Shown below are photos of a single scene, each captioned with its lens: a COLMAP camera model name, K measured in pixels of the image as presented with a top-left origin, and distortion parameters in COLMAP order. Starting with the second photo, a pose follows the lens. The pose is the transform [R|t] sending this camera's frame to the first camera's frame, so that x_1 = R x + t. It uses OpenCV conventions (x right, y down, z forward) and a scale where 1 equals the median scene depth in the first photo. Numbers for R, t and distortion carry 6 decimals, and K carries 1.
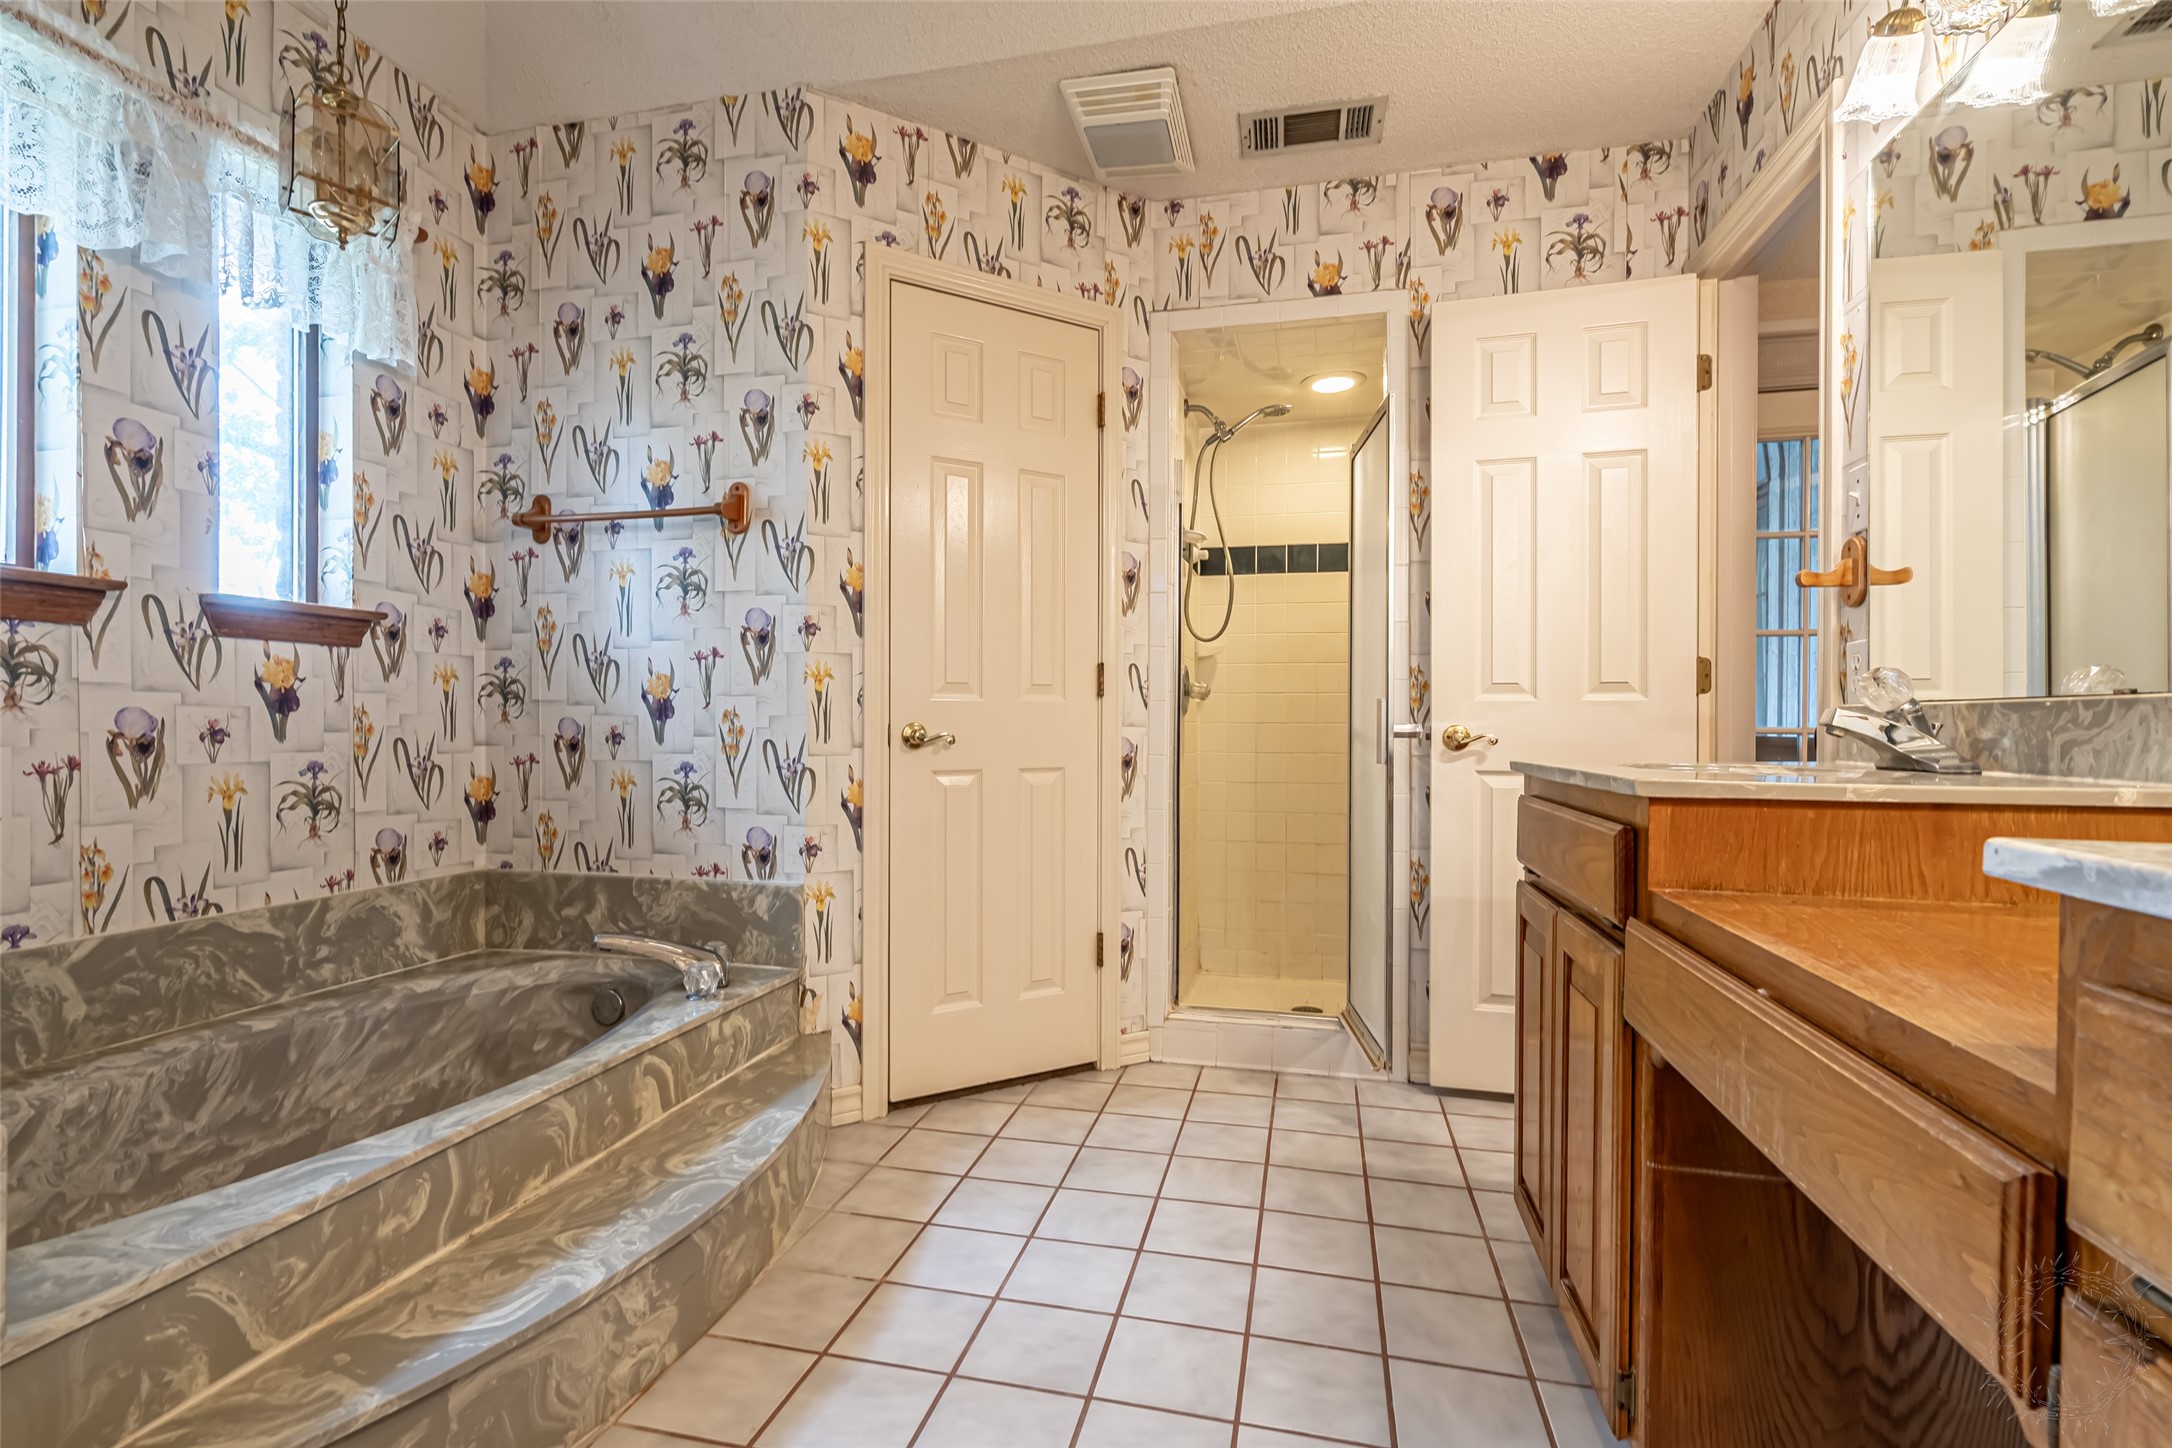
lens RADIAL K [[1007.0, 0, 1090.7], [0, 1007.0, 725.6], [0, 0, 1]] dist [-0.002420, -0.000725]
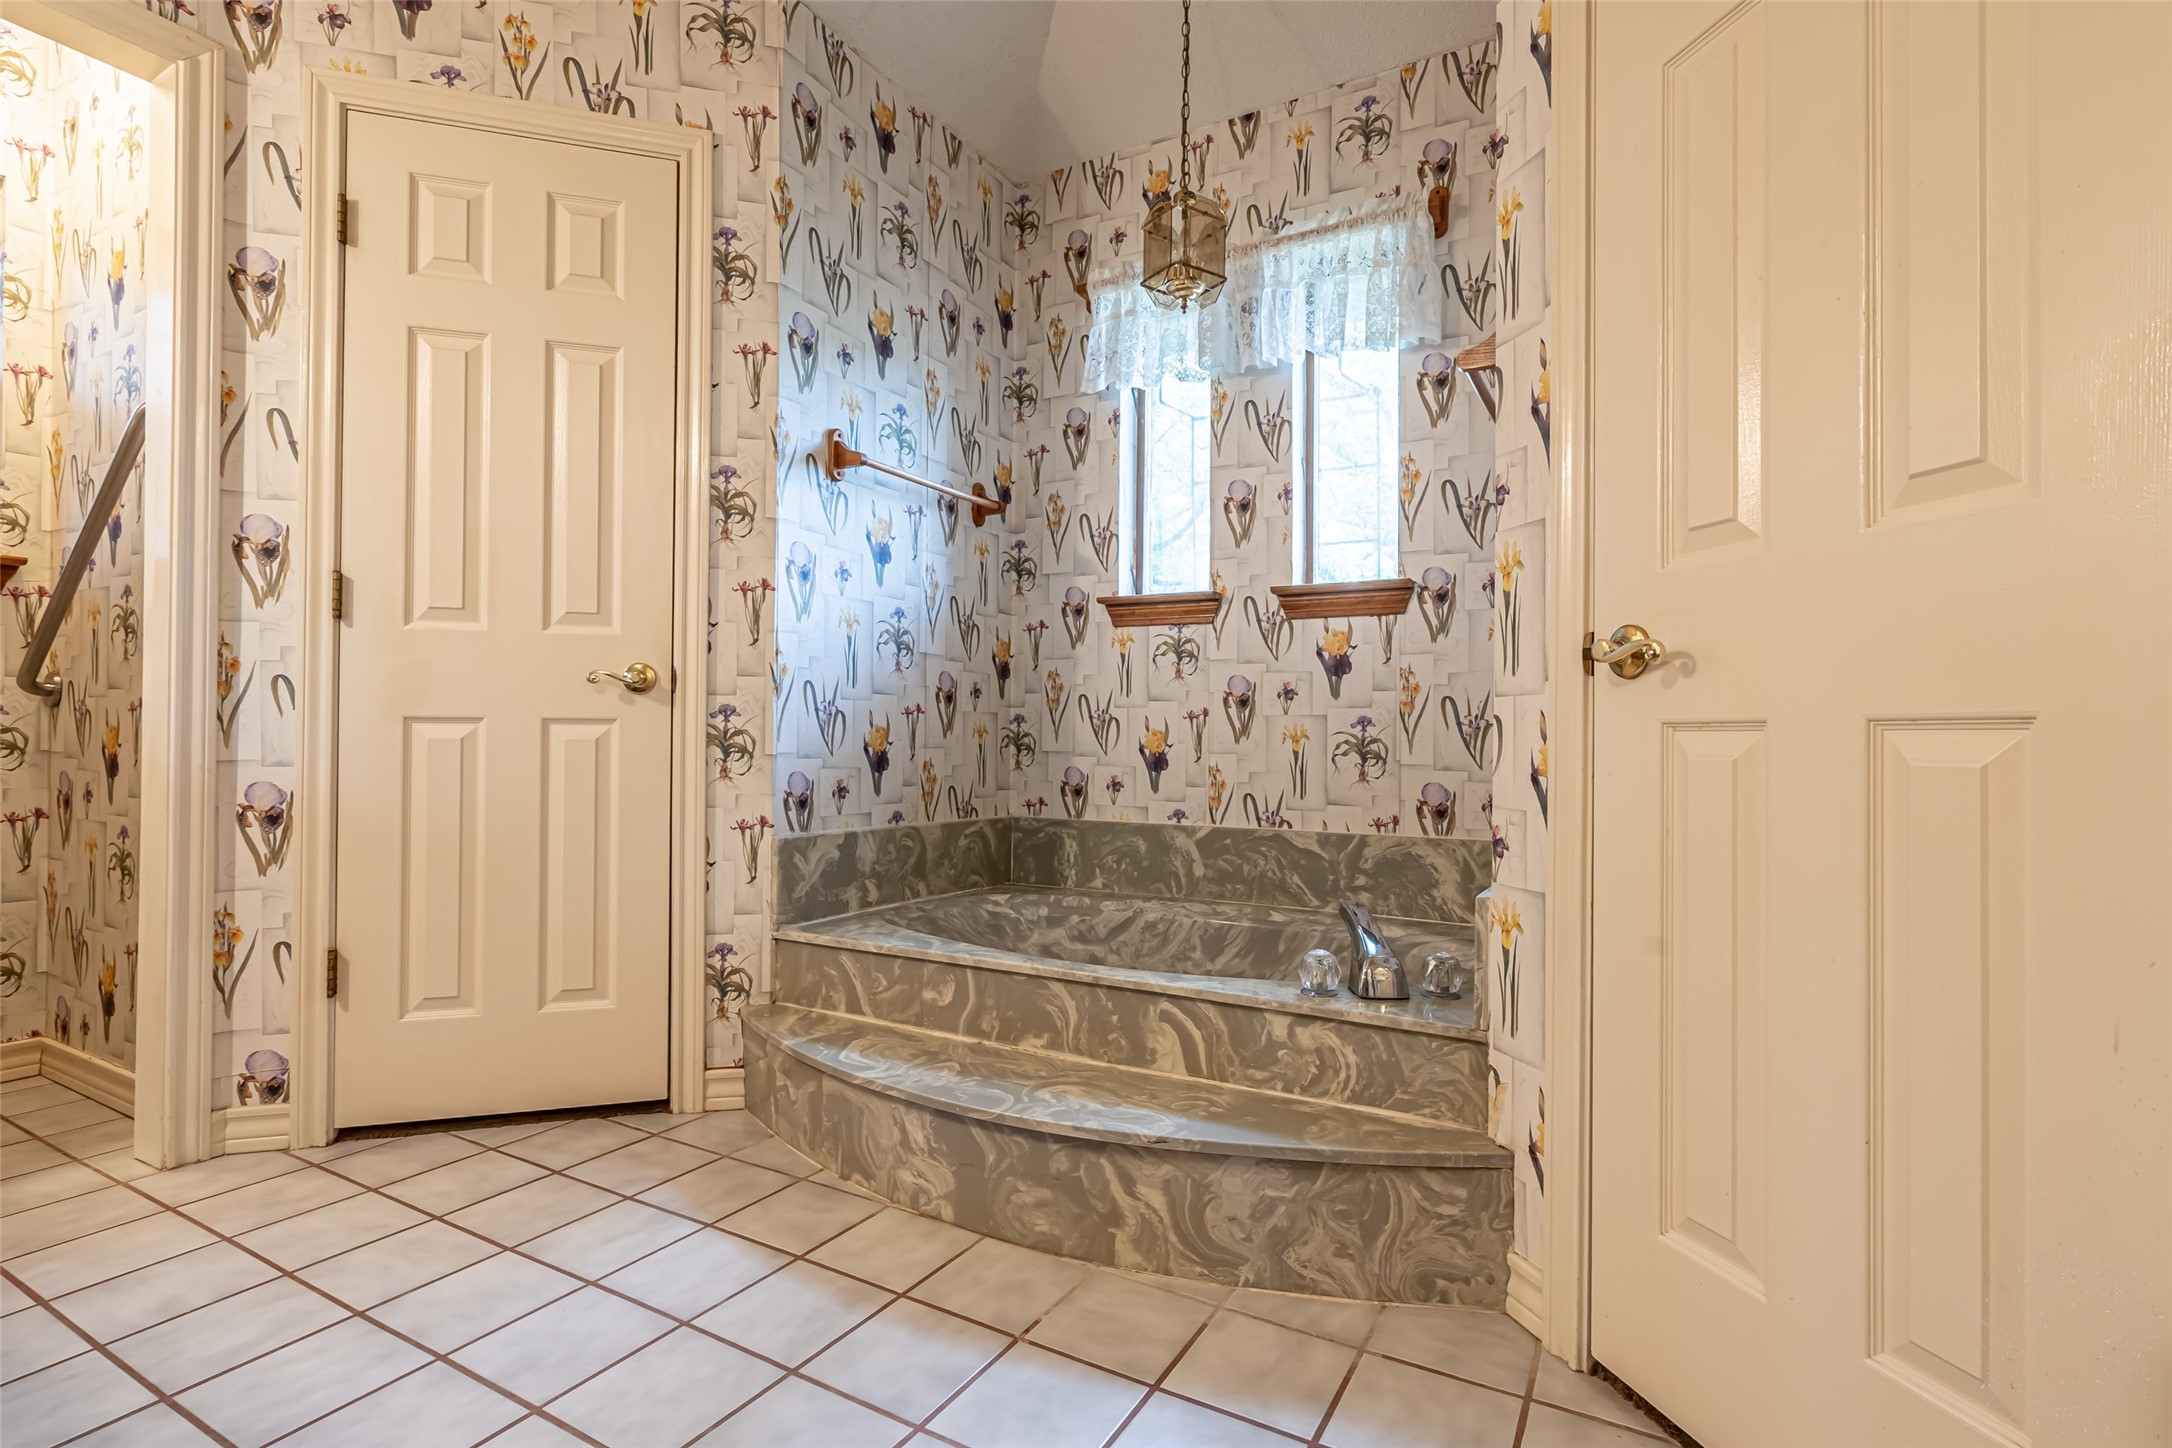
lens RADIAL K [[1007.0, 0, 1090.4], [0, 1007.0, 725.8], [0, 0, 1]] dist [-0.002420, -0.000725]
pose [[-0.284303, -0.014986, -0.958617, 0.482186], [-0.011140, 0.999862, -0.012326, 0.071437], [0.958670, 0.007175, -0.284431, 1.135382]]
